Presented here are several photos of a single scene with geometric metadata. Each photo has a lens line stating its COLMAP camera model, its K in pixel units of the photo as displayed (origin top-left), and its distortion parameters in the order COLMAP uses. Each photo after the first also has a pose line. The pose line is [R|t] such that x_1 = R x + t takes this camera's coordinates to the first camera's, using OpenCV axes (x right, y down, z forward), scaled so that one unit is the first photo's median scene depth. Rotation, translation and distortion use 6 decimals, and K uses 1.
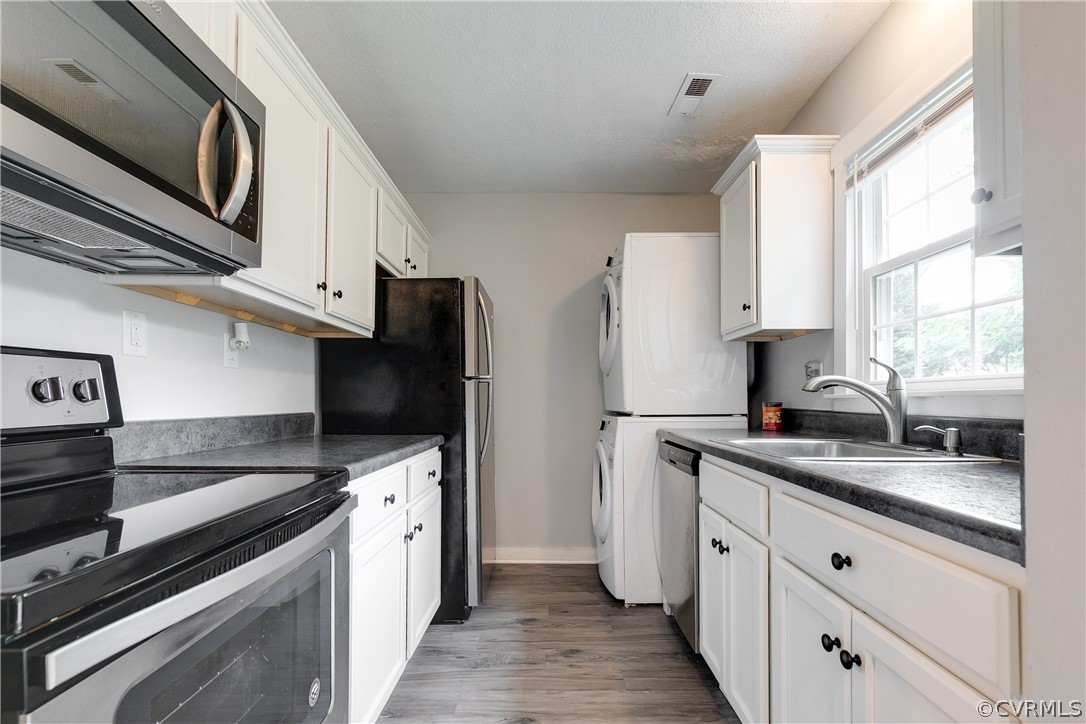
lens RADIAL K [[487.9, 0, 548.7], [0, 487.9, 392.9], [0, 0, 1]] dist [0.003842, -0.000654]
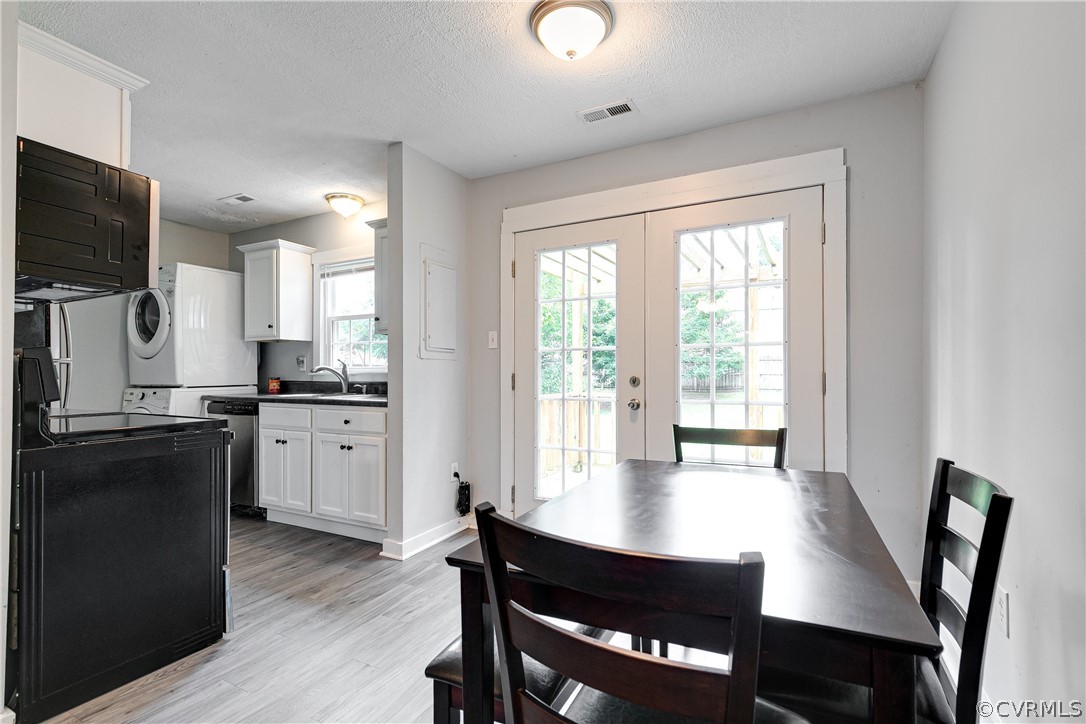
lens RADIAL K [[487.9, 0, 542.3], [0, 487.9, 371.8], [0, 0, 1]] dist [0.003842, -0.000654]
pose [[0.445023, 0.000763, 0.895519, -0.848156], [-0.008082, 0.999962, 0.003165, -0.017162], [-0.895483, -0.008646, 0.445013, -0.802157]]
